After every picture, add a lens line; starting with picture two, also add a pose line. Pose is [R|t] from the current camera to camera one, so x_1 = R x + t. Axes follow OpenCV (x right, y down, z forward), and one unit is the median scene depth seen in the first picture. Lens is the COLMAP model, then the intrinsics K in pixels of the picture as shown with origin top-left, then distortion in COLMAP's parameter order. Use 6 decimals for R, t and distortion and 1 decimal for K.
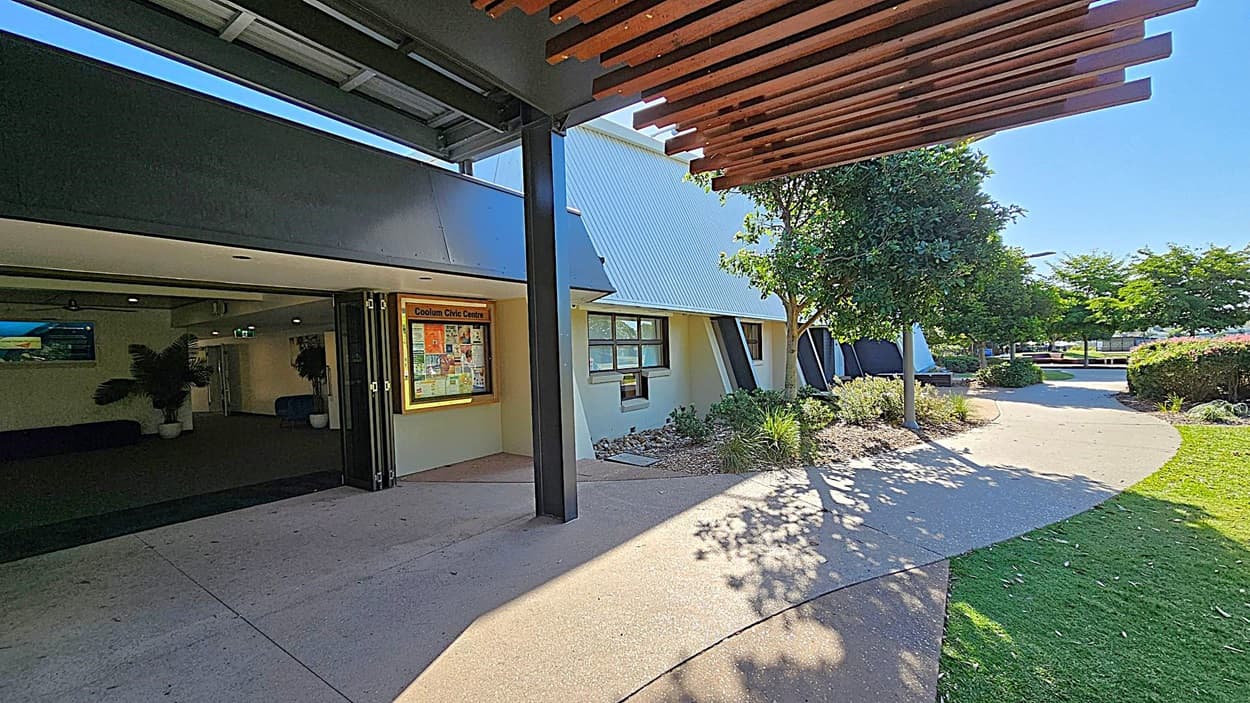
lens RADIAL K [[503.4, 0, 621.2], [0, 503.4, 368.0], [0, 0, 1]] dist [-0.000962, 0.000061]
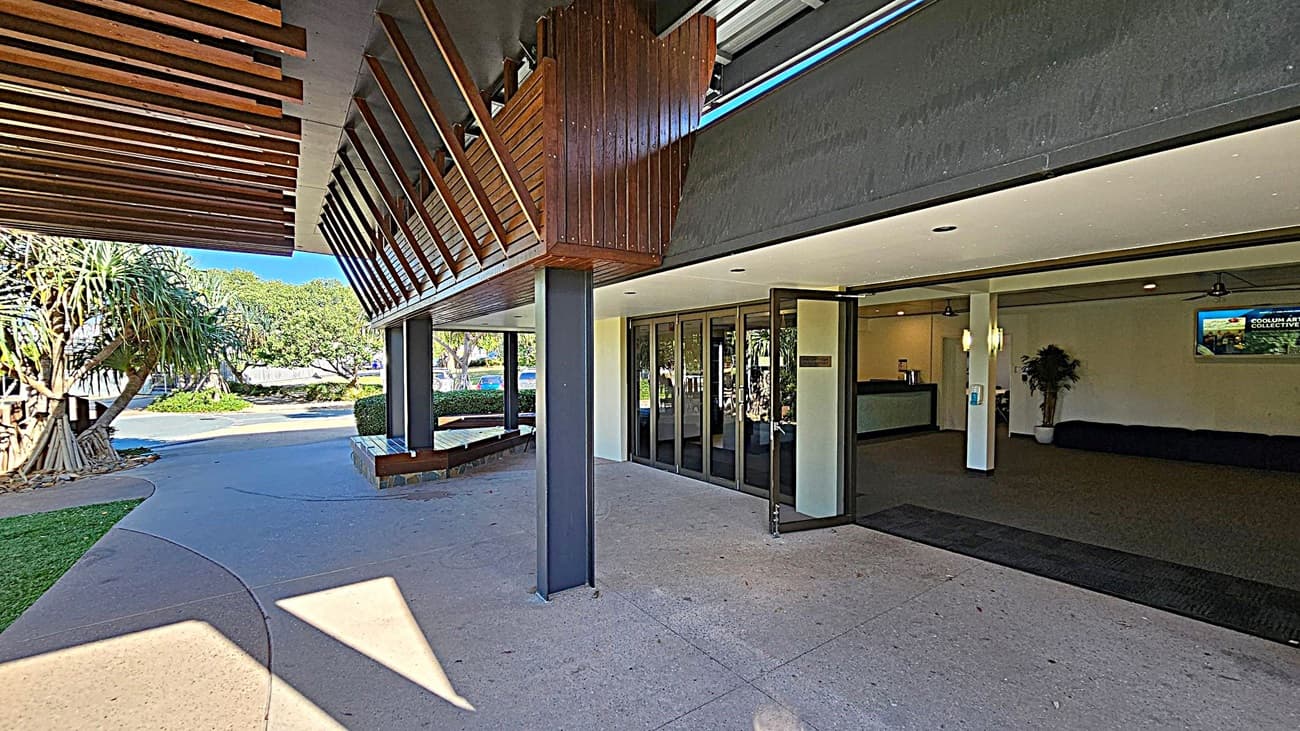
lens RADIAL K [[531.4, 0, 648.9], [0, 531.4, 381.4], [0, 0, 1]] dist [-0.001750, 0.000043]
pose [[-0.347115, 0.065703, -0.935518, 0.062206], [-0.013994, 0.997069, 0.075218, -0.033732], [0.937718, 0.039201, -0.345178, 0.541799]]
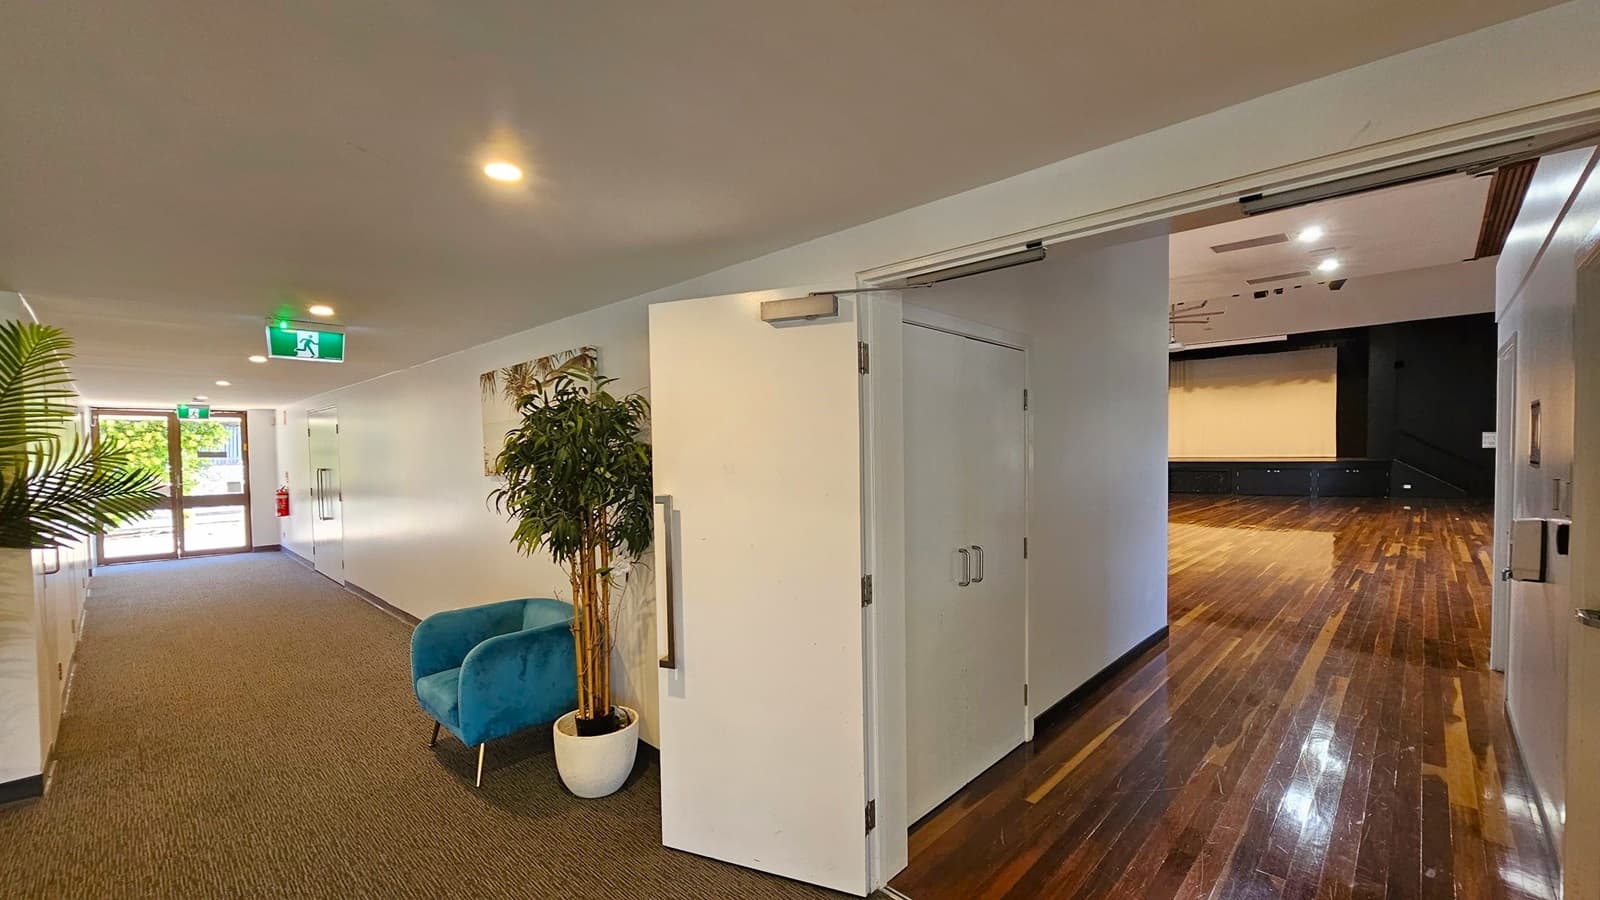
lens RADIAL K [[654.1, 0, 798.7], [0, 654.1, 469.6], [0, 0, 1]] dist [-0.001750, 0.000043]
pose [[0.988300, 0.025961, -0.150296, -0.906393], [-0.025192, 0.999658, 0.007019, -0.030293], [0.150427, -0.003150, 0.988616, 1.409309]]
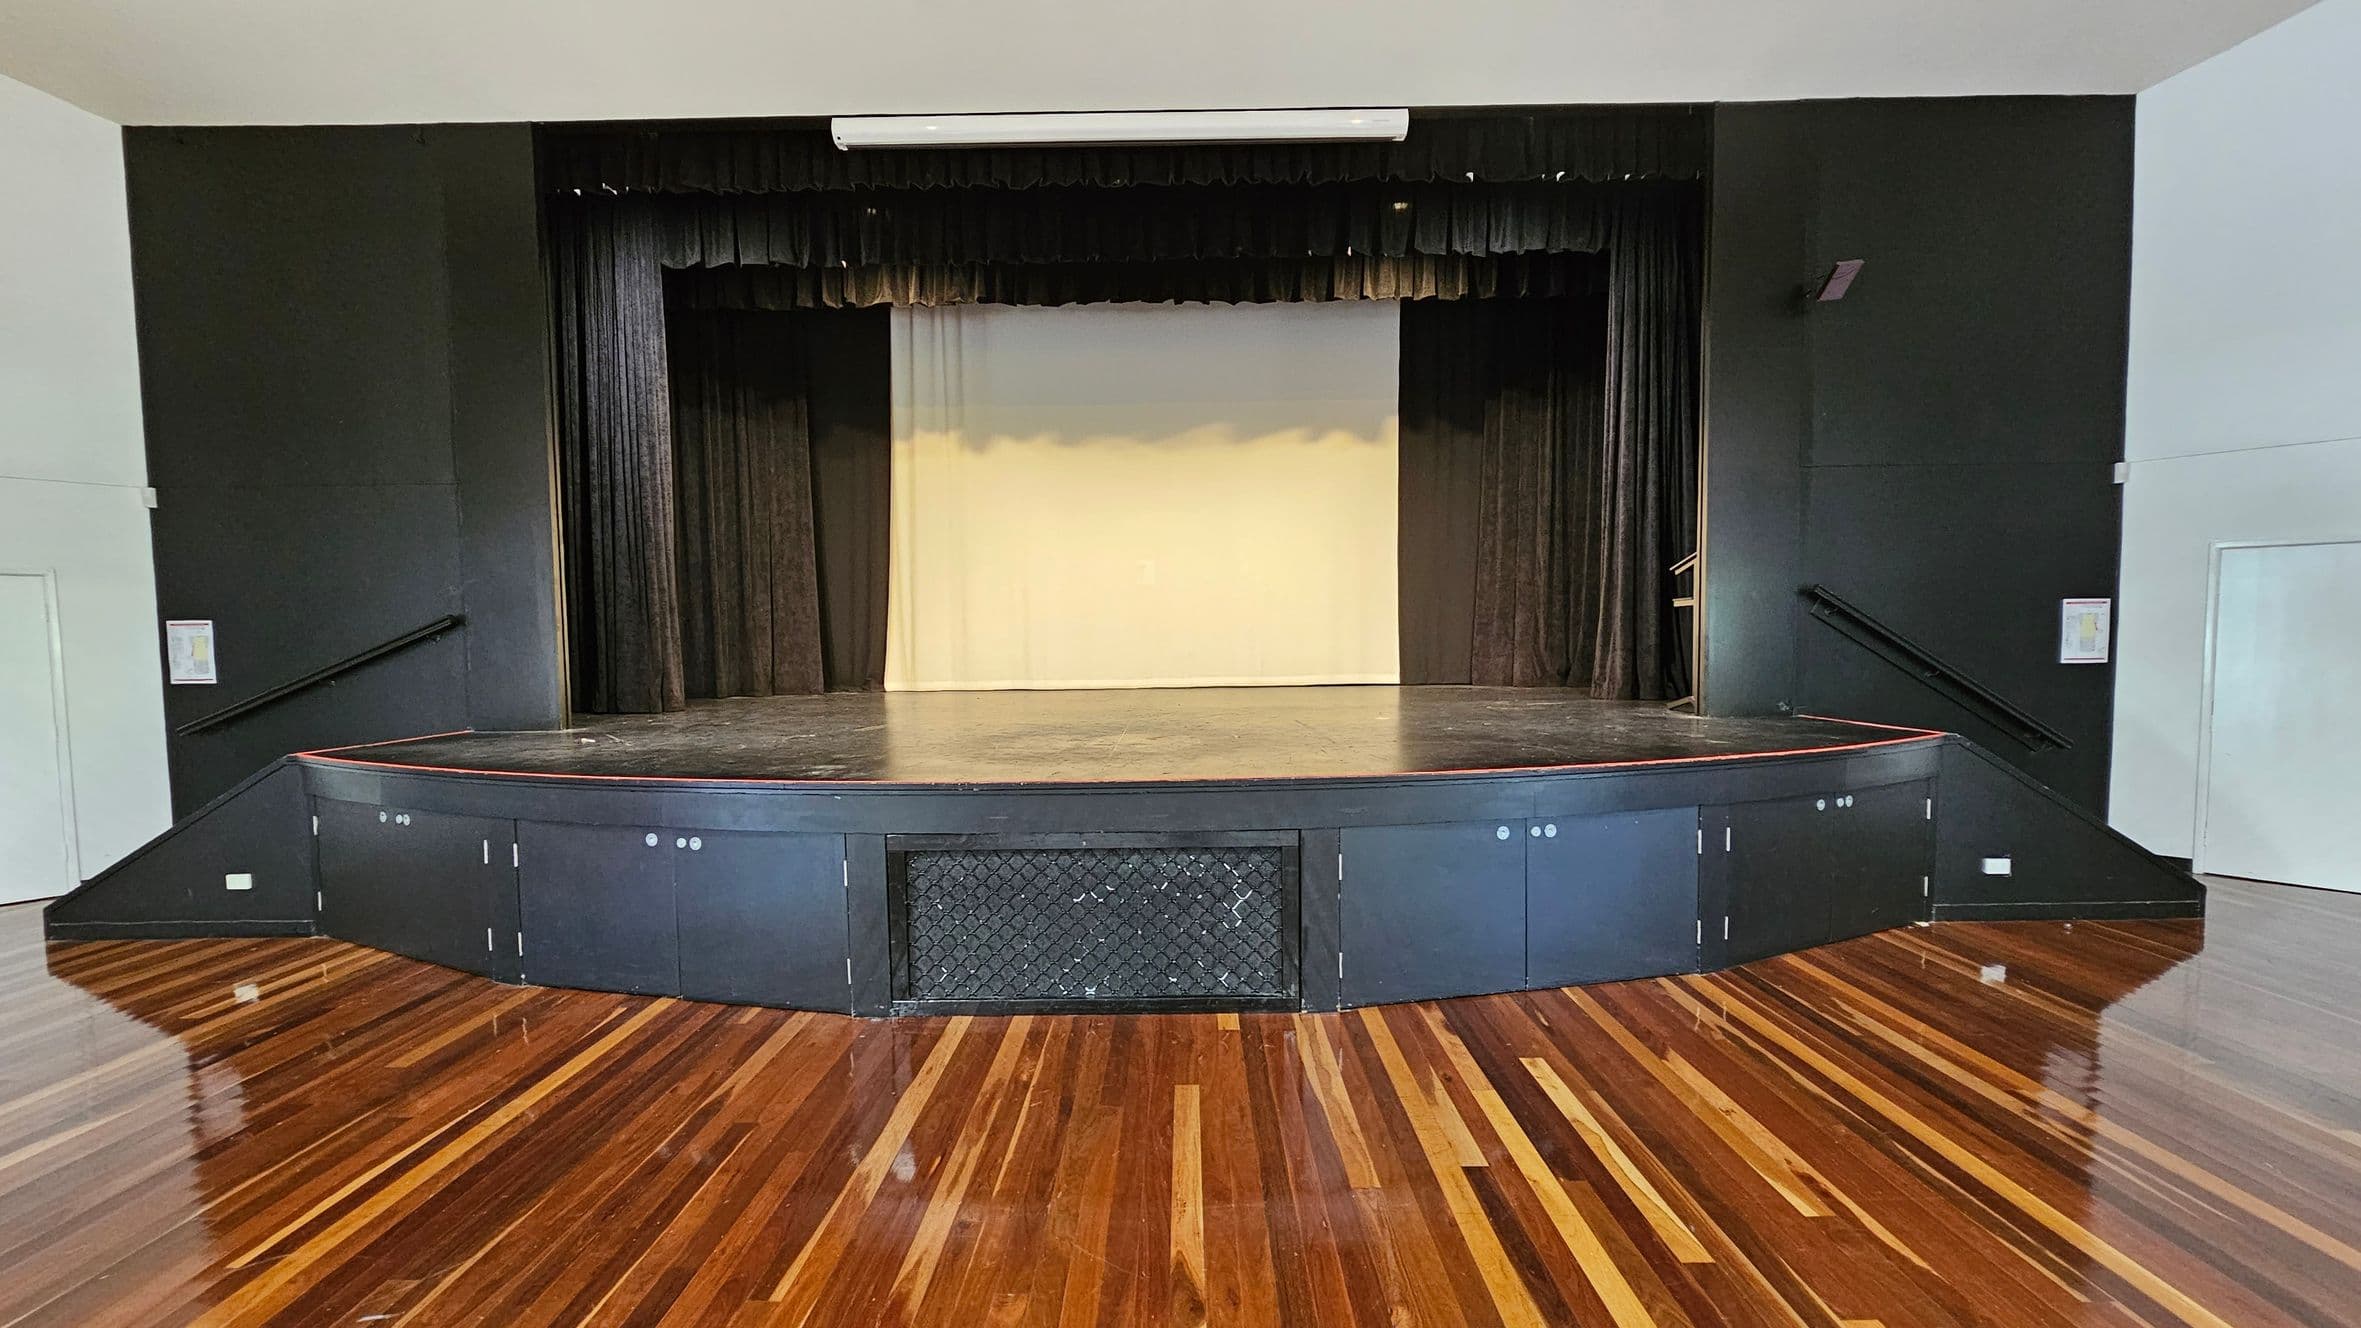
lens RADIAL K [[950.9, 0, 1173.3], [0, 950.9, 695.1], [0, 0, 1]] dist [-0.000962, 0.000061]
pose [[0.821737, -0.013737, 0.569701, 0.342151], [0.003329, 0.999808, 0.019306, -0.178902], [-0.569857, -0.013968, 0.821625, 4.590353]]
